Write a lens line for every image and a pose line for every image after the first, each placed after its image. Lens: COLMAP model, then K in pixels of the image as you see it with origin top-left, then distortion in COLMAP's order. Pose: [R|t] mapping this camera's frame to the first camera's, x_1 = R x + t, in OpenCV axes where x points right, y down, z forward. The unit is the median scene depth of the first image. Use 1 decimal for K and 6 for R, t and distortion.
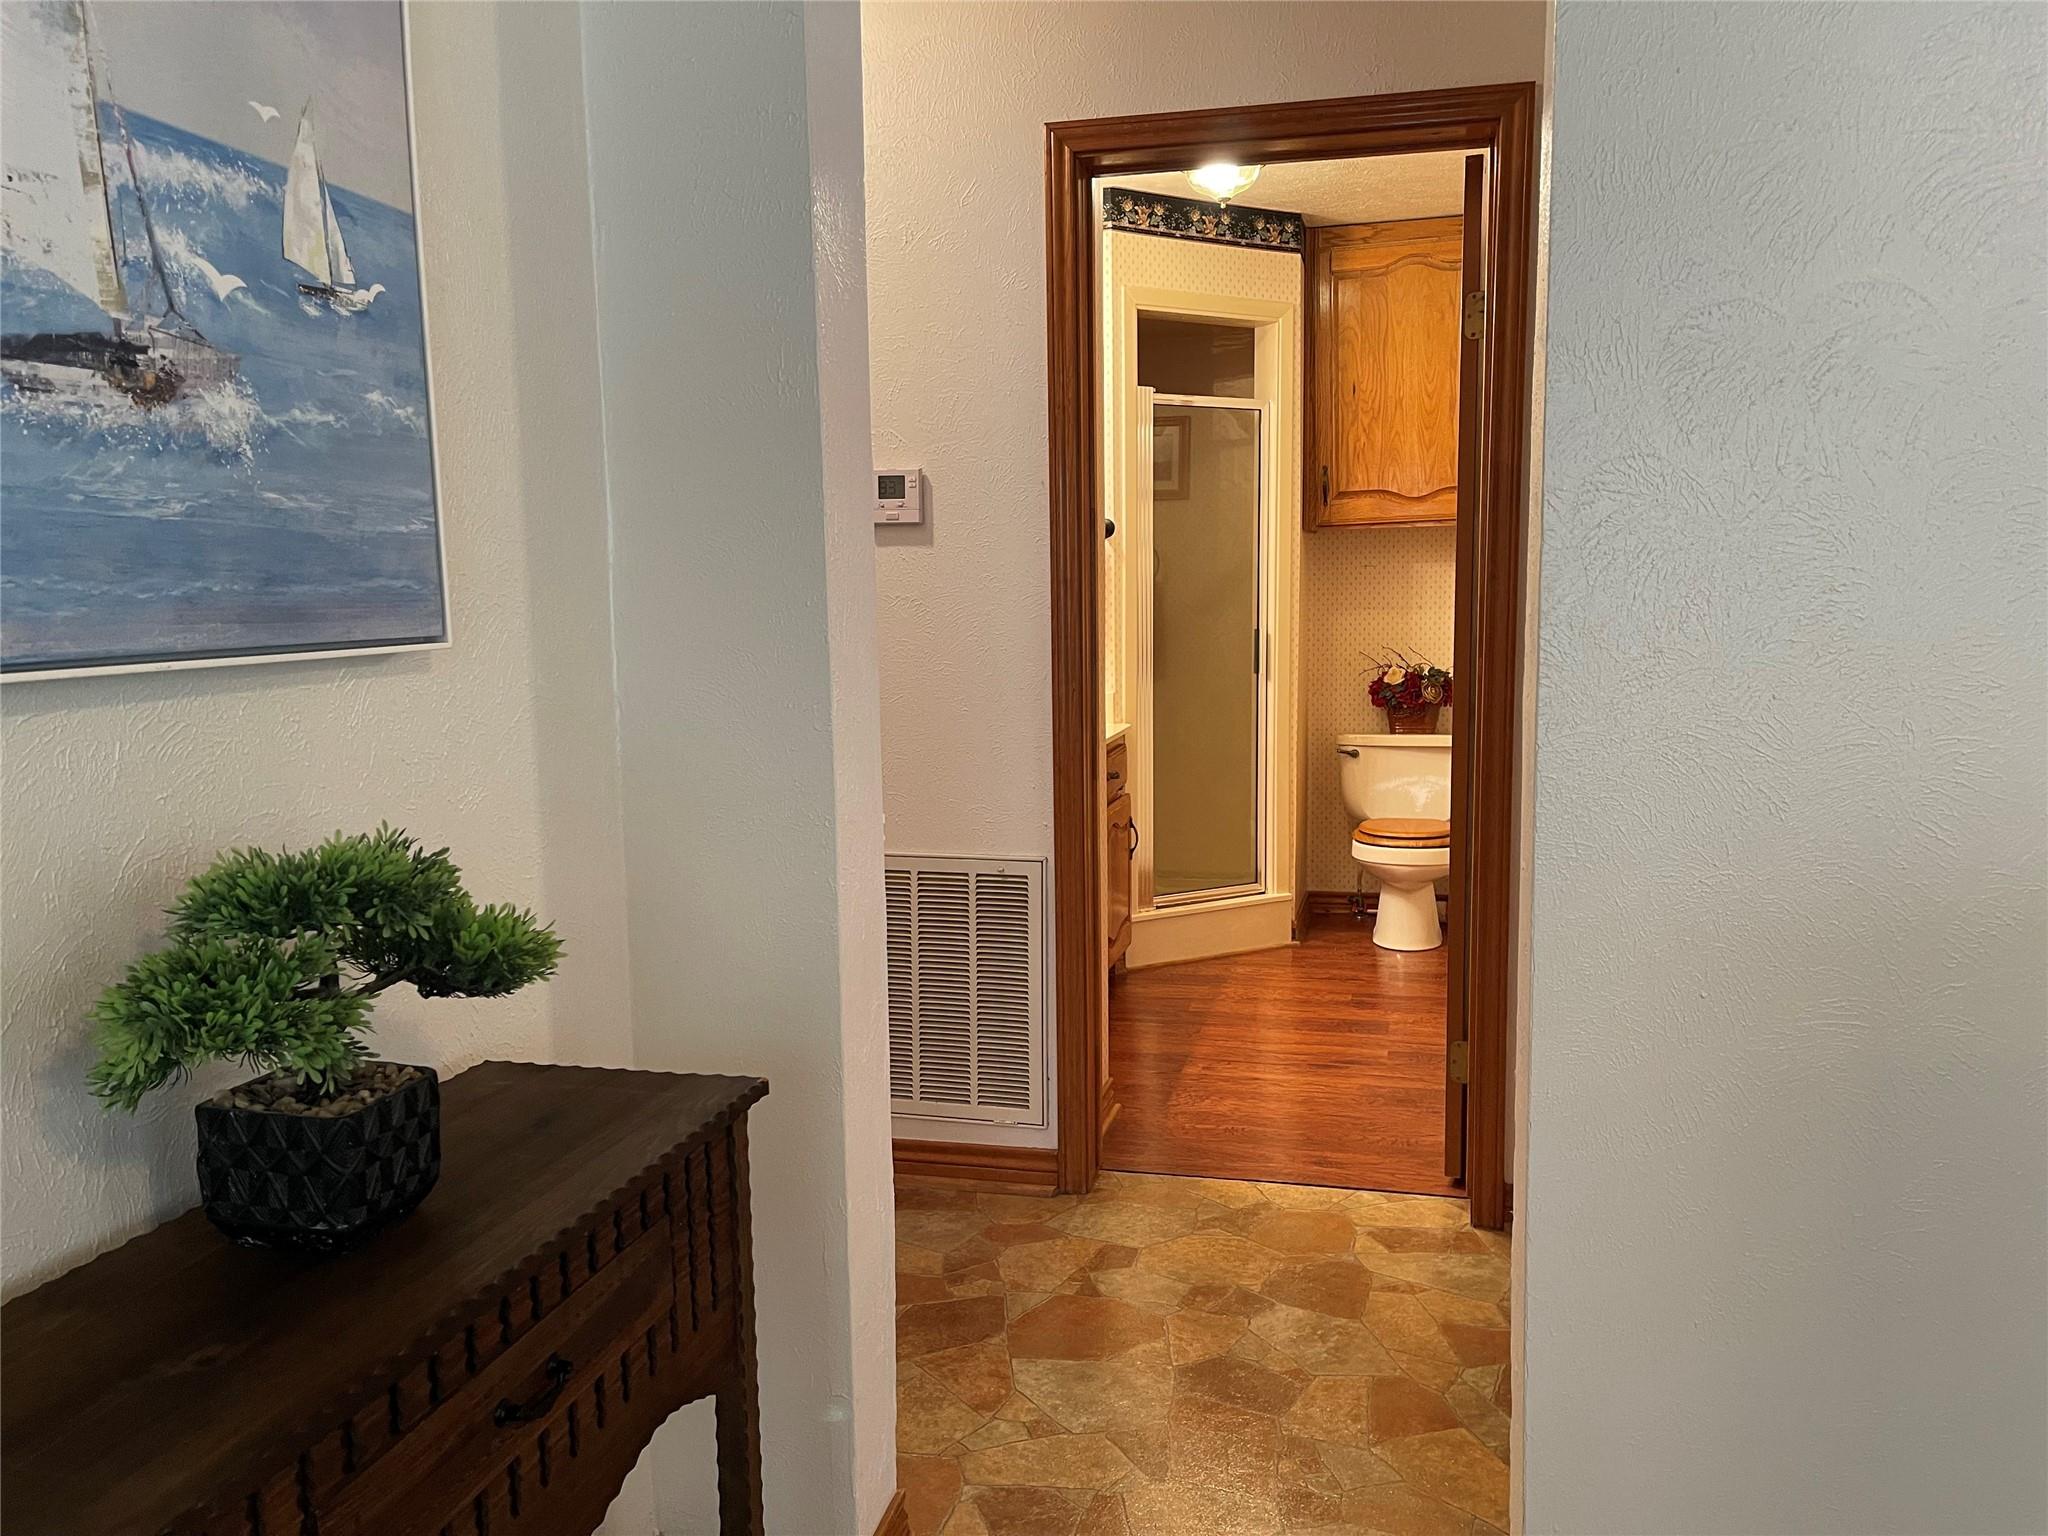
lens RADIAL K [[1554.6, 0, 1026.4], [0, 1554.6, 775.3], [0, 0, 1]] dist [0.065570, -0.076022]
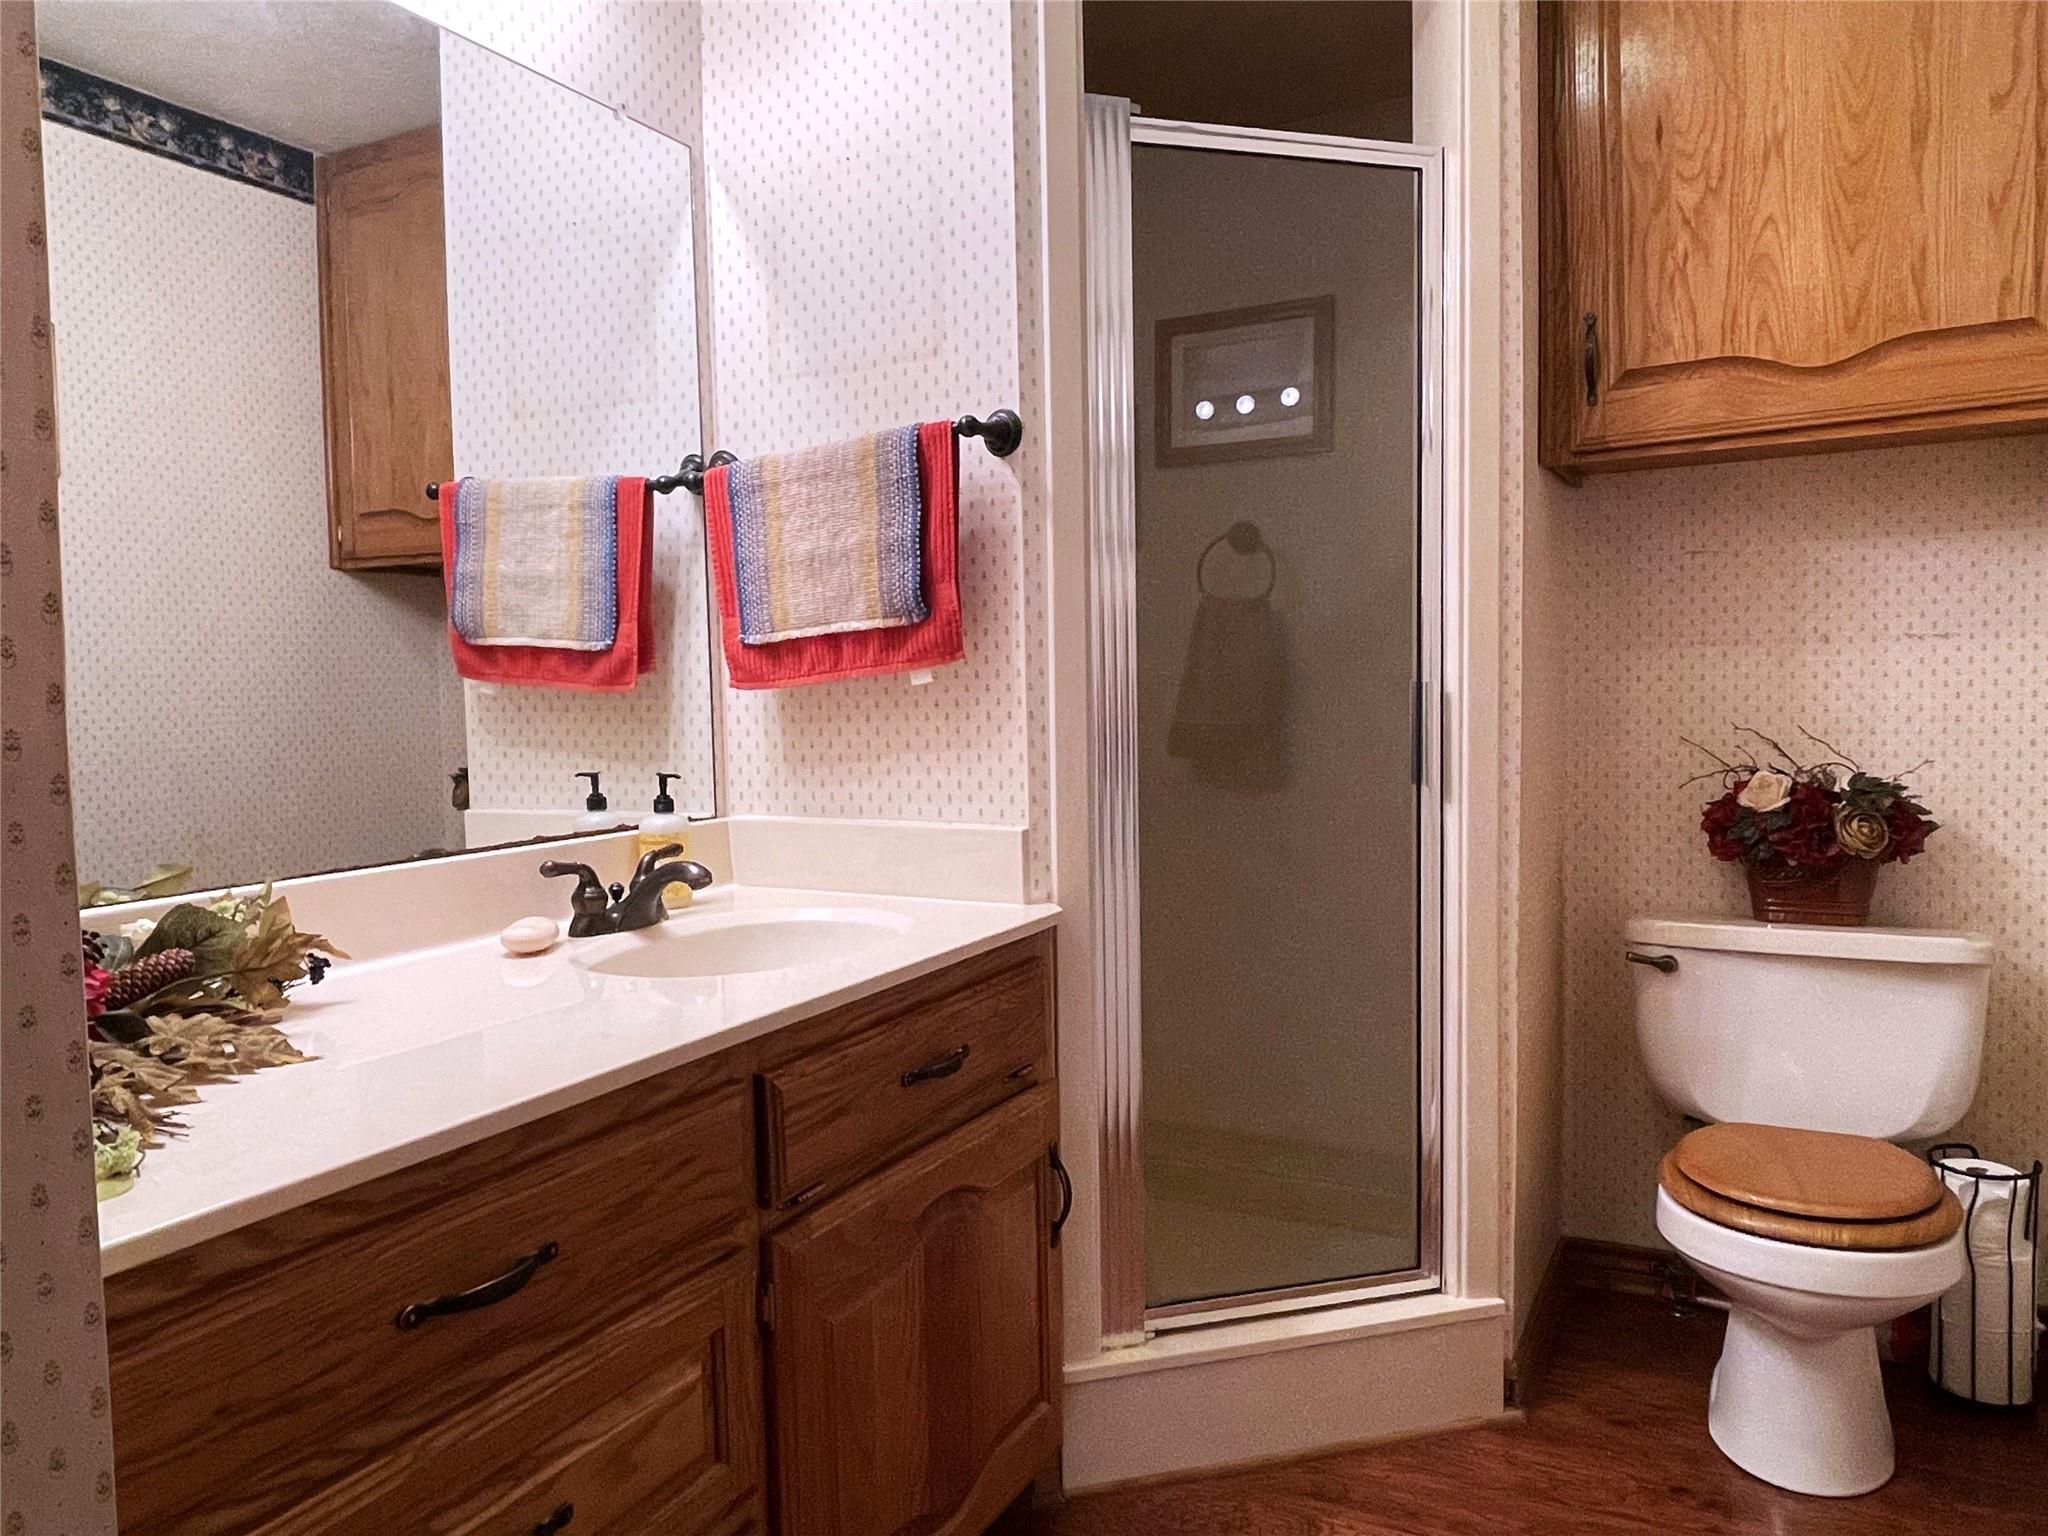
lens RADIAL K [[1365.8, 0, 1015.6], [0, 1365.8, 764.2], [0, 0, 1]] dist [-0.012546, -0.004675]
pose [[0.966586, 0.012694, -0.256028, 0.134120], [-0.027519, 0.998140, -0.054403, -0.046341], [0.254861, 0.059631, 0.965137, 0.595339]]
